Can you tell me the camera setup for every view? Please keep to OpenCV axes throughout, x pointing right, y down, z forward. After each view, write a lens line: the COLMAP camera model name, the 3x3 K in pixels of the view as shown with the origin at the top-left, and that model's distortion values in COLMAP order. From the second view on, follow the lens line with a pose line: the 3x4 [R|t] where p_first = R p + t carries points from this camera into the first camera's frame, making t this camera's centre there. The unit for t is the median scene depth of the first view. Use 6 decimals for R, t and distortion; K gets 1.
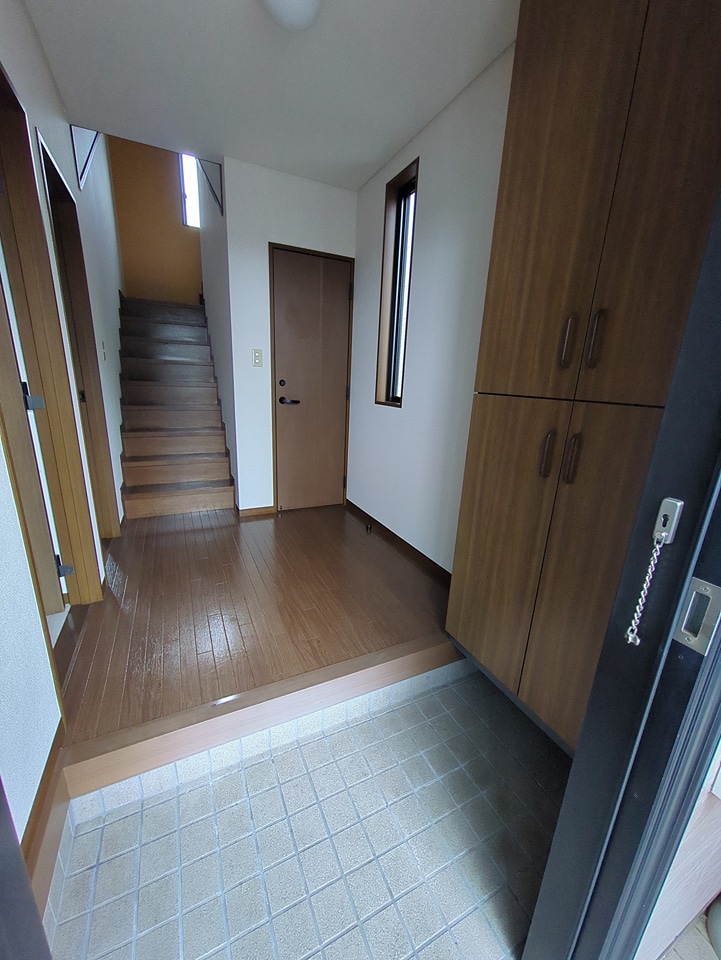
lens RADIAL K [[374.3, 0, 360.6], [0, 374.3, 485.8], [0, 0, 1]] dist [-0.000133, -0.000129]
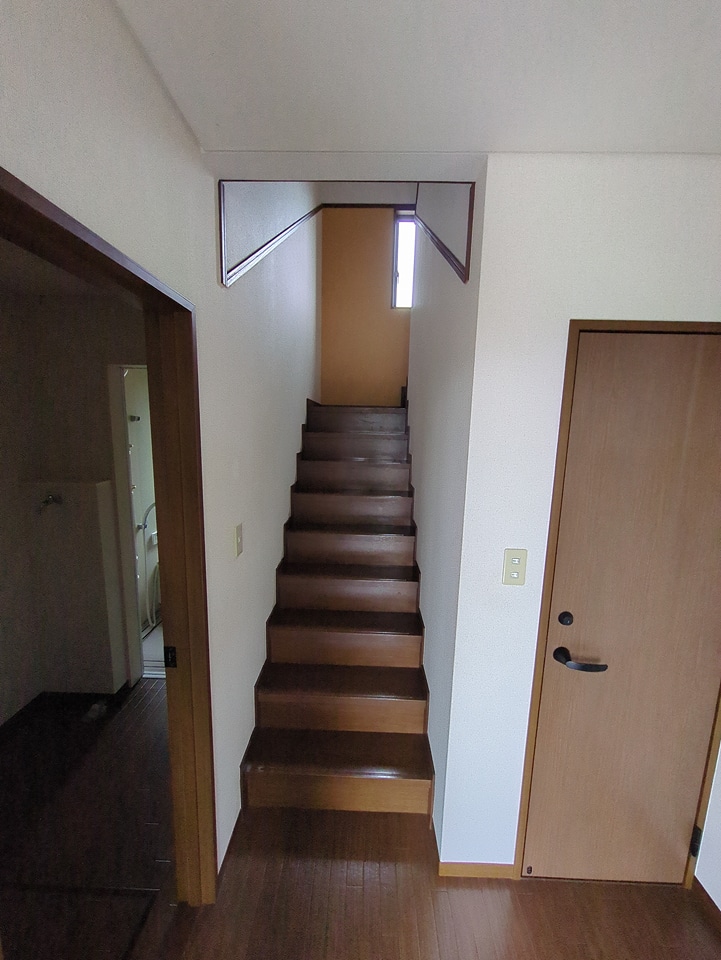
lens RADIAL K [[374.3, 0, 357.1], [0, 374.3, 480.3], [0, 0, 1]] dist [-0.000133, -0.000129]
pose [[0.883537, 0.045278, -0.466168, -0.208839], [-0.110881, 0.987243, -0.114265, -0.325876], [0.455048, 0.152646, 0.877286, 0.447785]]
